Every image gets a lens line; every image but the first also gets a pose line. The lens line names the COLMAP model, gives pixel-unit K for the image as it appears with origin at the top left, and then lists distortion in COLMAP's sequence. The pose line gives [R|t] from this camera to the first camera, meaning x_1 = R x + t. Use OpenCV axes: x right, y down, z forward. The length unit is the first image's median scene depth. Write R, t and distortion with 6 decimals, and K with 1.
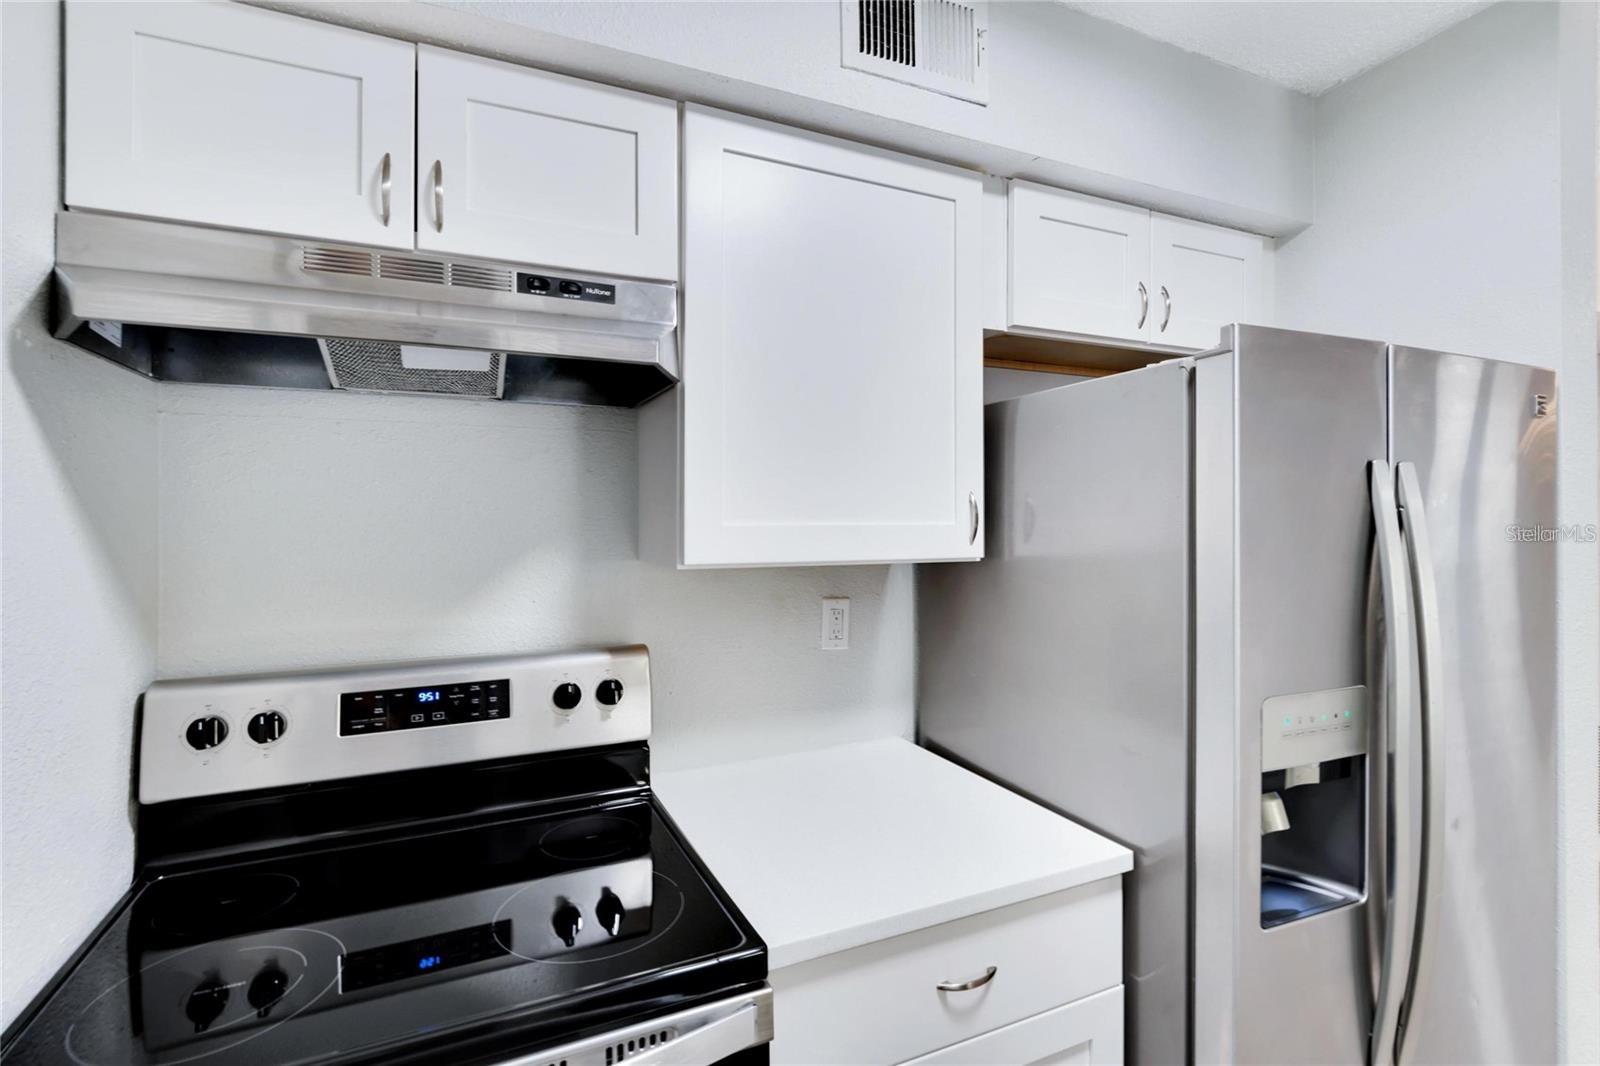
lens RADIAL K [[723.2, 0, 780.9], [0, 723.2, 488.0], [0, 0, 1]] dist [-0.003132, -0.000293]
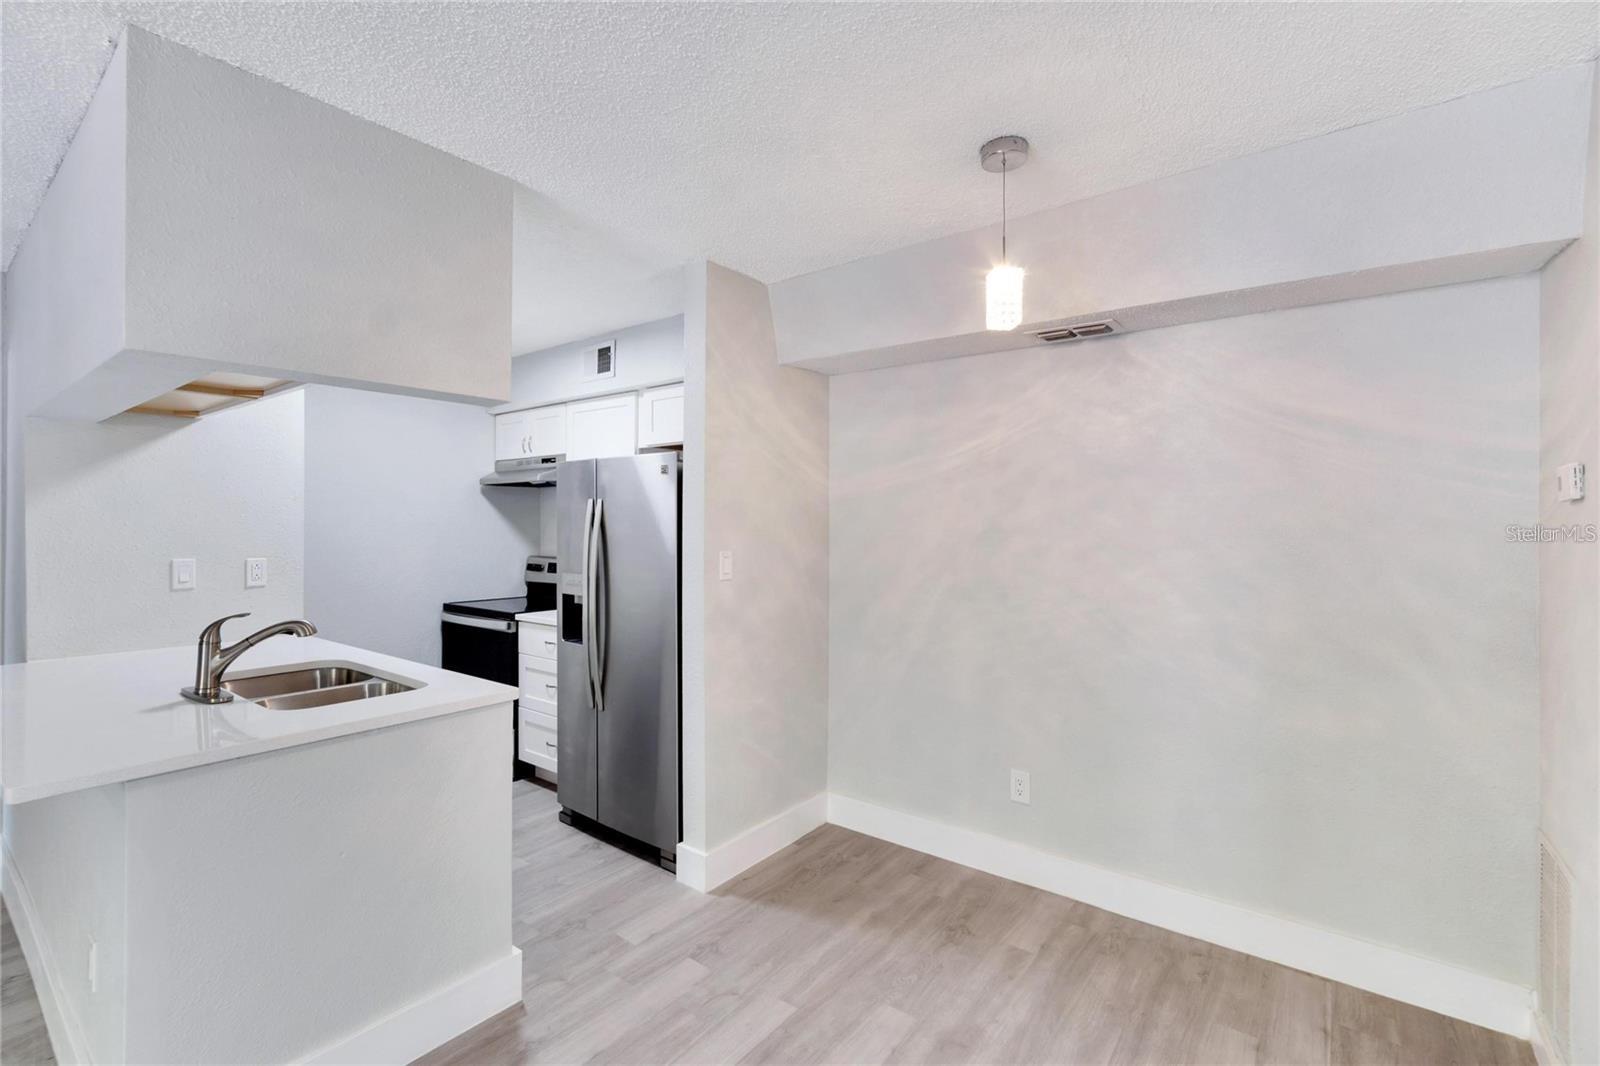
lens RADIAL K [[714.8, 0, 799.3], [0, 714.8, 523.4], [0, 0, 1]] dist [-0.004435, 0.000130]
pose [[0.480922, 0.004832, -0.876750, 3.602718], [0.033348, 0.999160, 0.023799, 0.013495], [0.876129, -0.040683, 0.480357, 0.307939]]
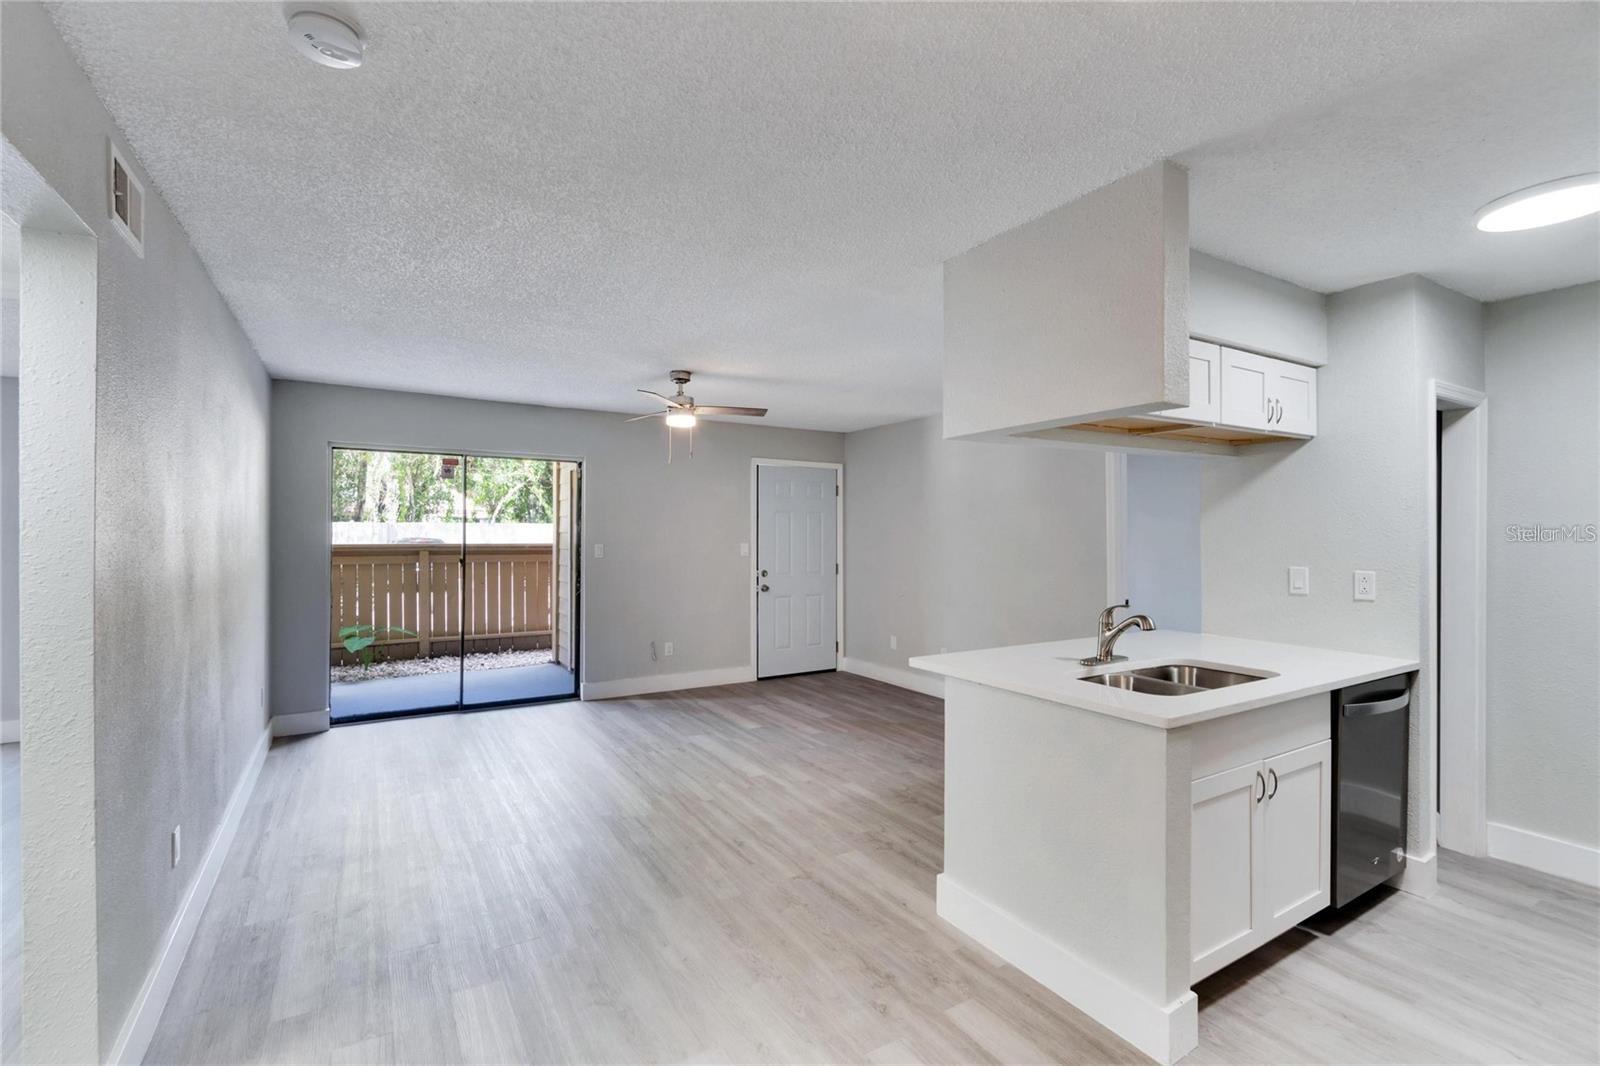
lens RADIAL K [[706.4, 0, 775.1], [0, 706.4, 534.4], [0, 0, 1]] dist [-0.002420, -0.000434]
pose [[-0.993421, 0.000084, -0.114522, 2.729578], [0.004633, 0.999211, -0.039454, 0.095965], [0.114429, -0.039725, -0.992637, 2.077941]]
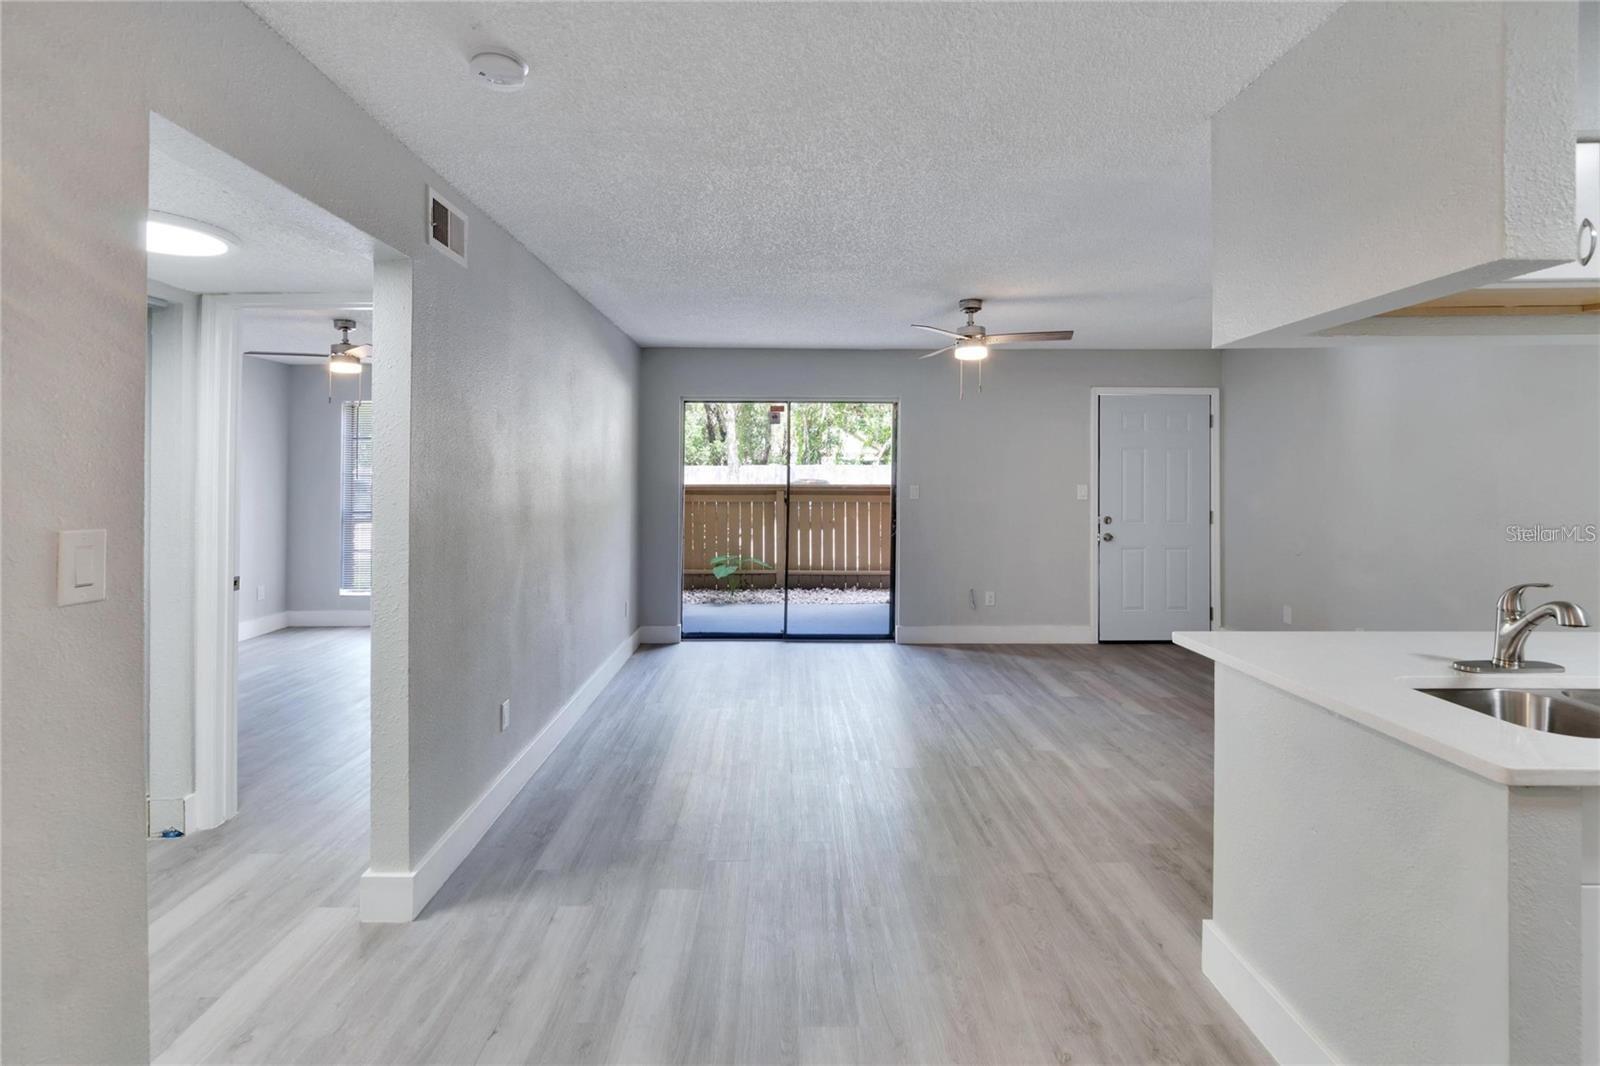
lens RADIAL K [[724.9, 0, 782.3], [0, 724.9, 471.2], [0, 0, 1]] dist [-0.000721, -0.000057]
pose [[-0.914180, 0.004494, 0.405283, 2.160068], [-0.014366, 0.998951, -0.043480, 0.095591], [-0.405053, -0.045571, -0.913157, 1.928227]]
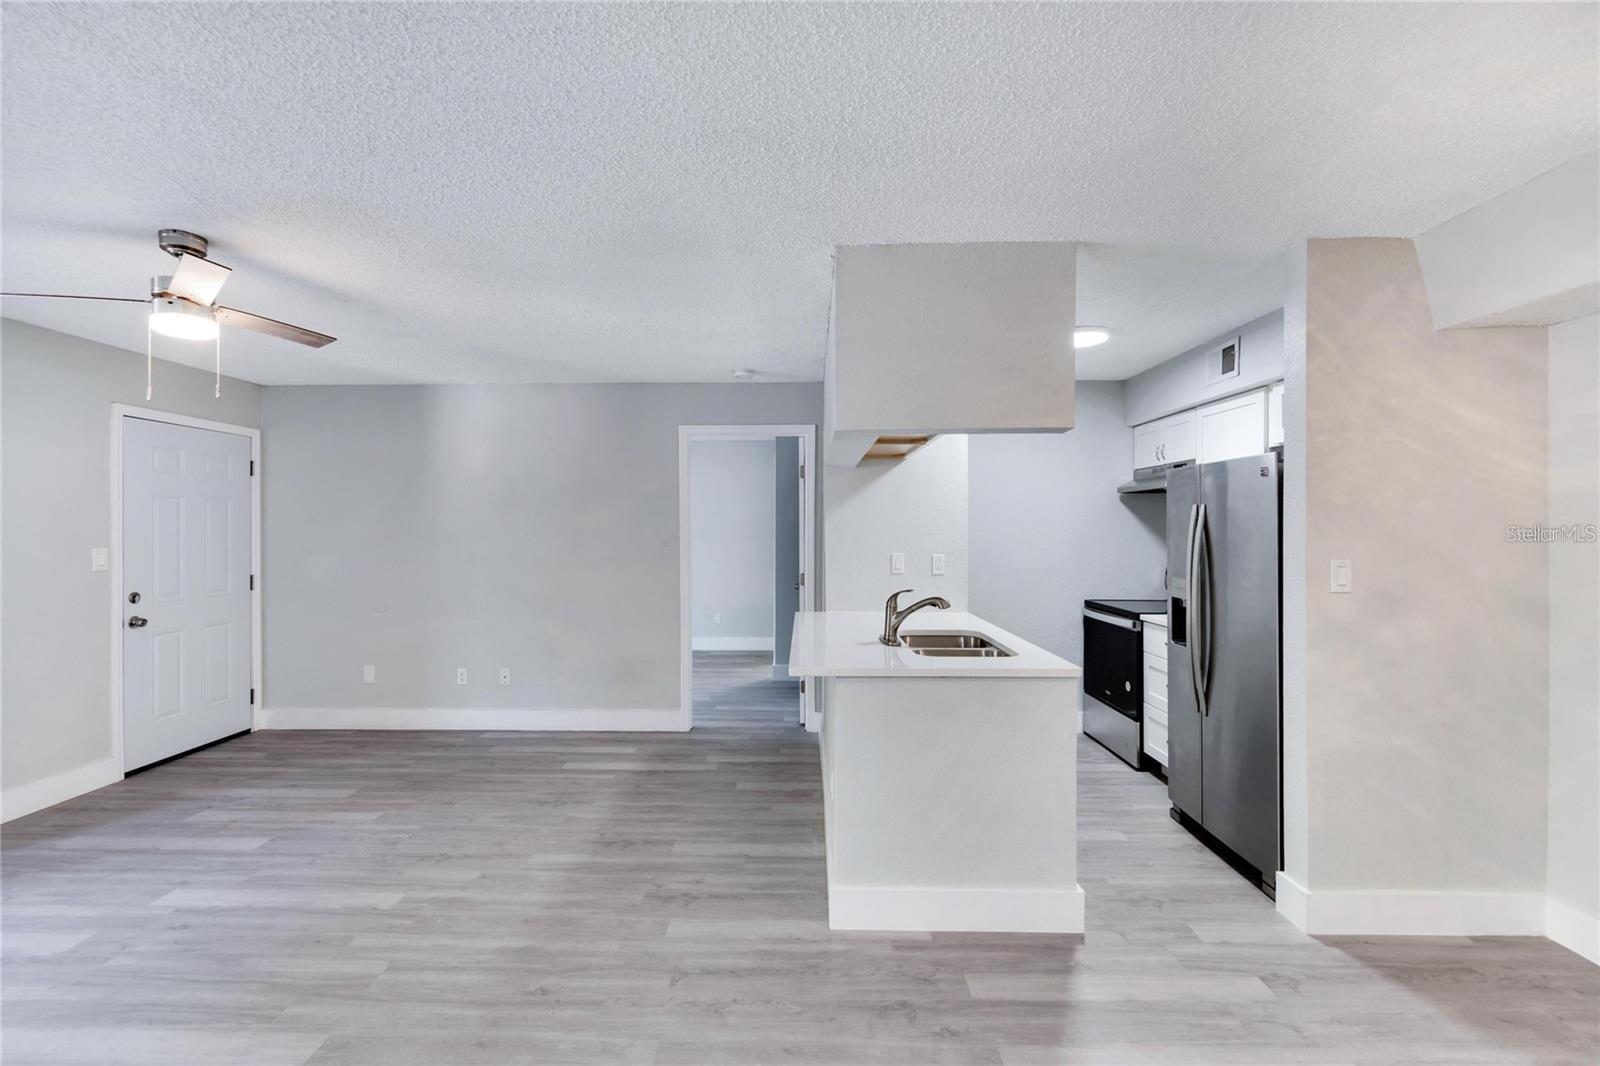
lens RADIAL K [[713.7, 0, 783.8], [0, 713.7, 526.9], [0, 0, 1]] dist [-0.003121, -0.000497]
pose [[-0.428031, 0.002489, -0.903761, 4.003235], [0.041232, 0.999009, -0.016777, 0.025839], [0.902823, -0.044445, -0.427709, 0.673578]]
